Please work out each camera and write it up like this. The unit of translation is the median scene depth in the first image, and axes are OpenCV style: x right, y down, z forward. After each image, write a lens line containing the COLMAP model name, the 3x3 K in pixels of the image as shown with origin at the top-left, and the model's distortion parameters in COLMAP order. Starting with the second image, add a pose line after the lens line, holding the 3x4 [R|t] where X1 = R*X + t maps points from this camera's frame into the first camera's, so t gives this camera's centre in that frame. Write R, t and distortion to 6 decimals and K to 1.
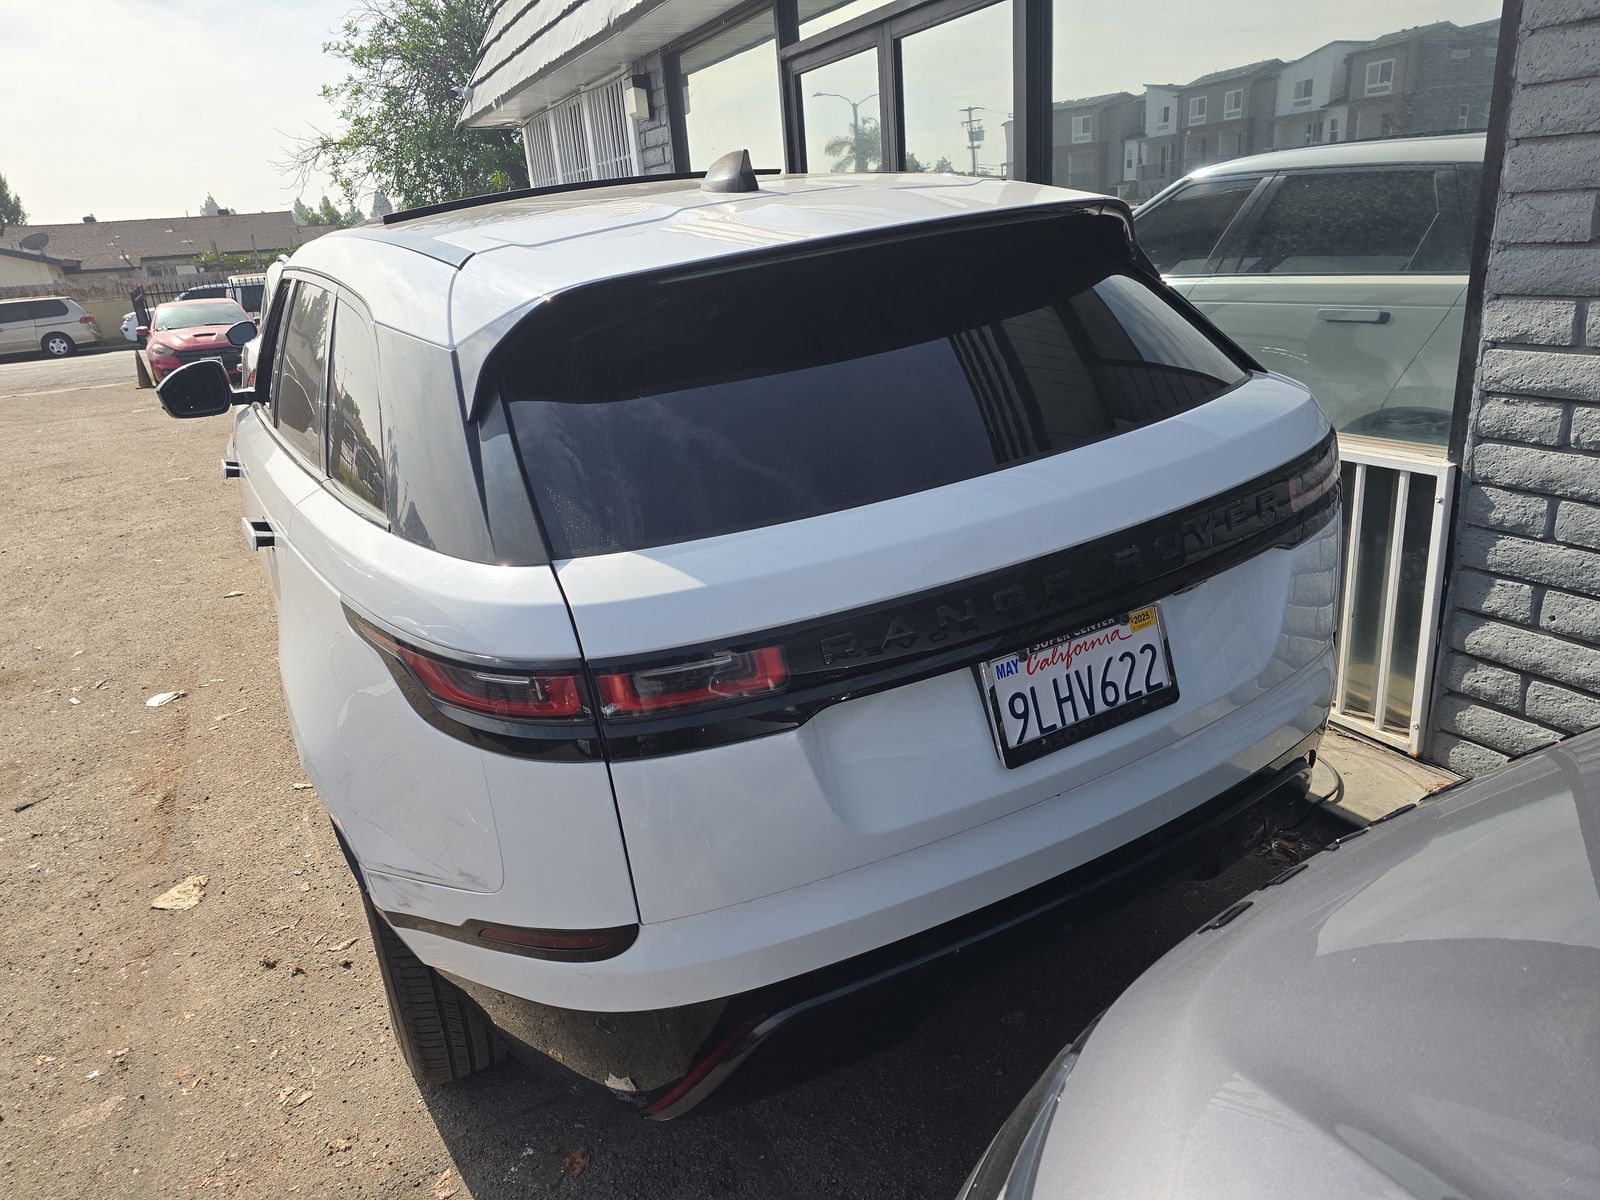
lens RADIAL K [[1095.4, 0, 800.0], [0, 1095.4, 600.0], [0, 0, 1]] dist [0.042661, -0.042405]
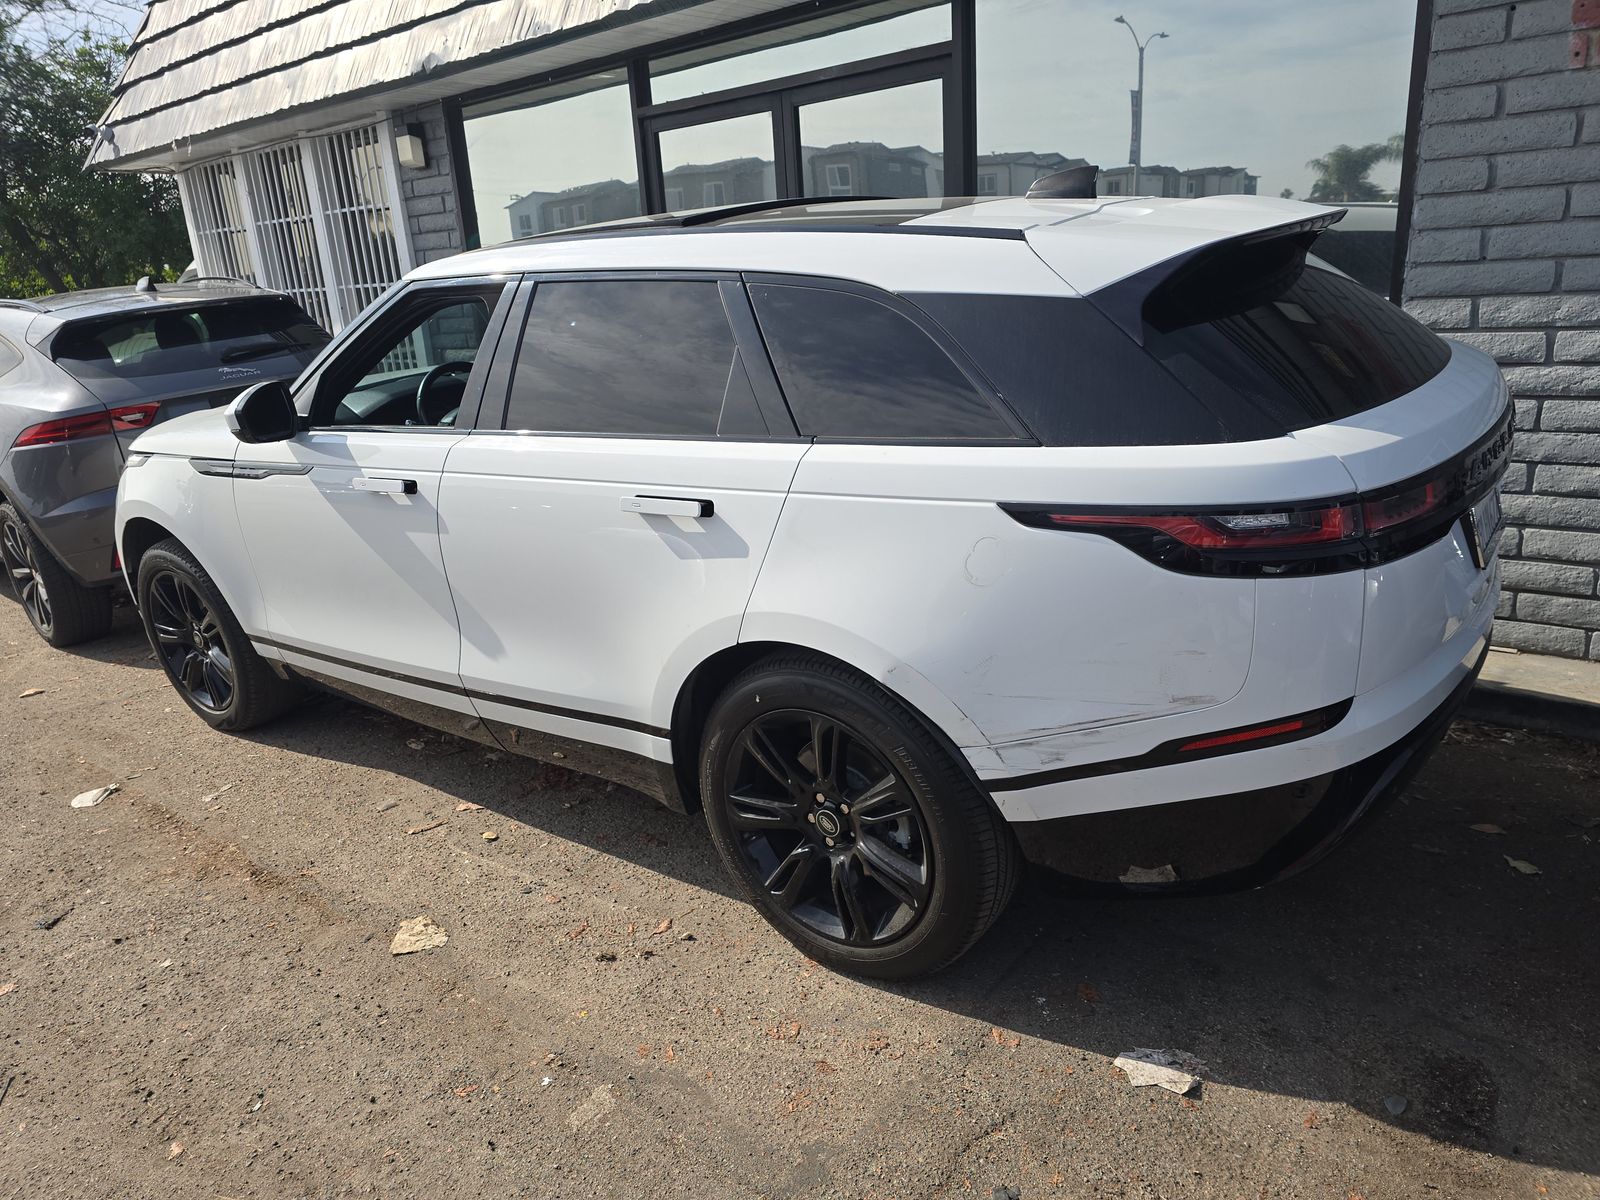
lens RADIAL K [[1095.4, 0, 800.0], [0, 1095.4, 600.0], [0, 0, 1]] dist [0.042661, -0.042405]
pose [[0.906442, -0.101573, 0.409933, -0.588370], [0.129621, 0.990710, -0.041139, 0.063612], [-0.401946, 0.090426, 0.911187, 0.005020]]
